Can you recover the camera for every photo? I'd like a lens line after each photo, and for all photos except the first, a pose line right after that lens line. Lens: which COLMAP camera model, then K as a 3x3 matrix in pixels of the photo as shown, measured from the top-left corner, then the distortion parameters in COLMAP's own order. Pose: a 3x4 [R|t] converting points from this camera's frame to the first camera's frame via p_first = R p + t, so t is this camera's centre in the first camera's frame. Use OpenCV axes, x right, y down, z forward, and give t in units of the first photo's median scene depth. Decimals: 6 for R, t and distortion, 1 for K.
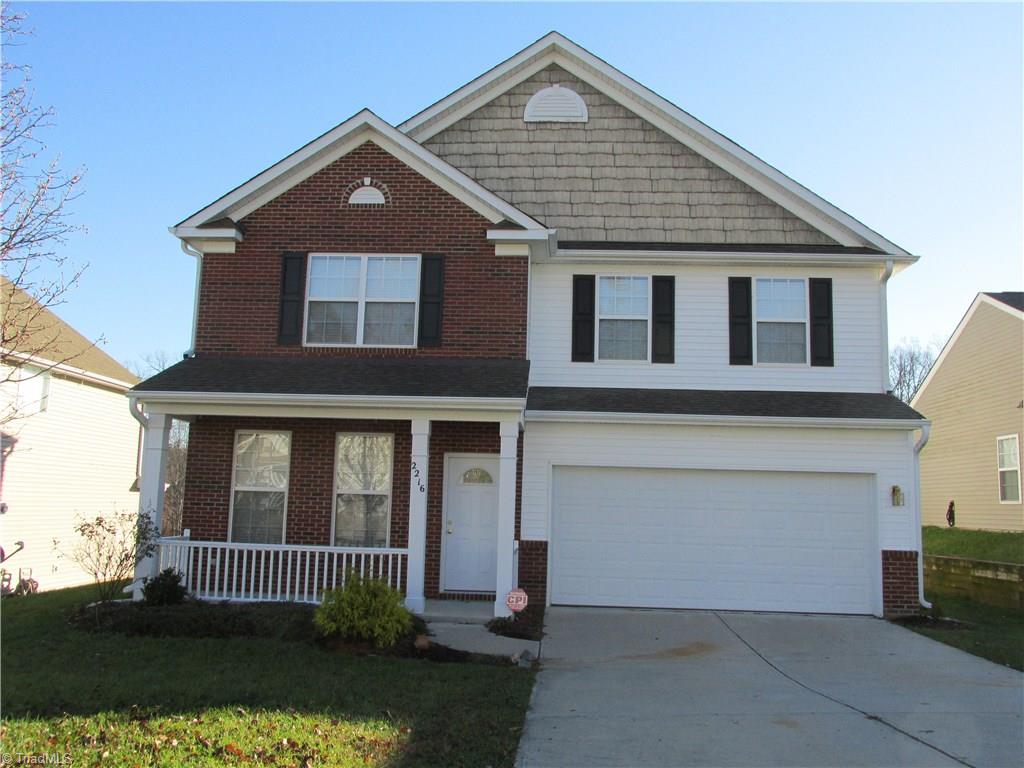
lens RADIAL K [[854.8, 0, 514.5], [0, 854.8, 384.5], [0, 0, 1]] dist [-0.036266, 0.008842]
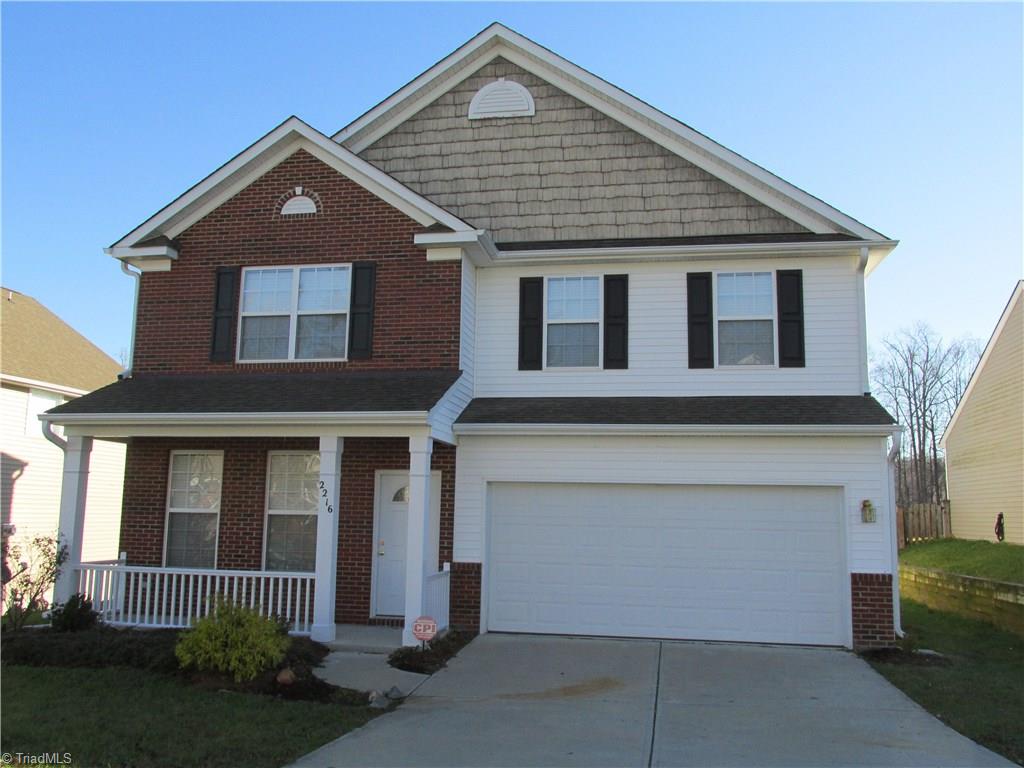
lens RADIAL K [[854.8, 0, 514.5], [0, 854.8, 384.5], [0, 0, 1]] dist [-0.036266, 0.008842]
pose [[0.992437, -0.028052, -0.119503, 0.179994], [0.026340, 0.999527, -0.015877, 0.003536], [0.119892, 0.012609, 0.992707, 0.071602]]
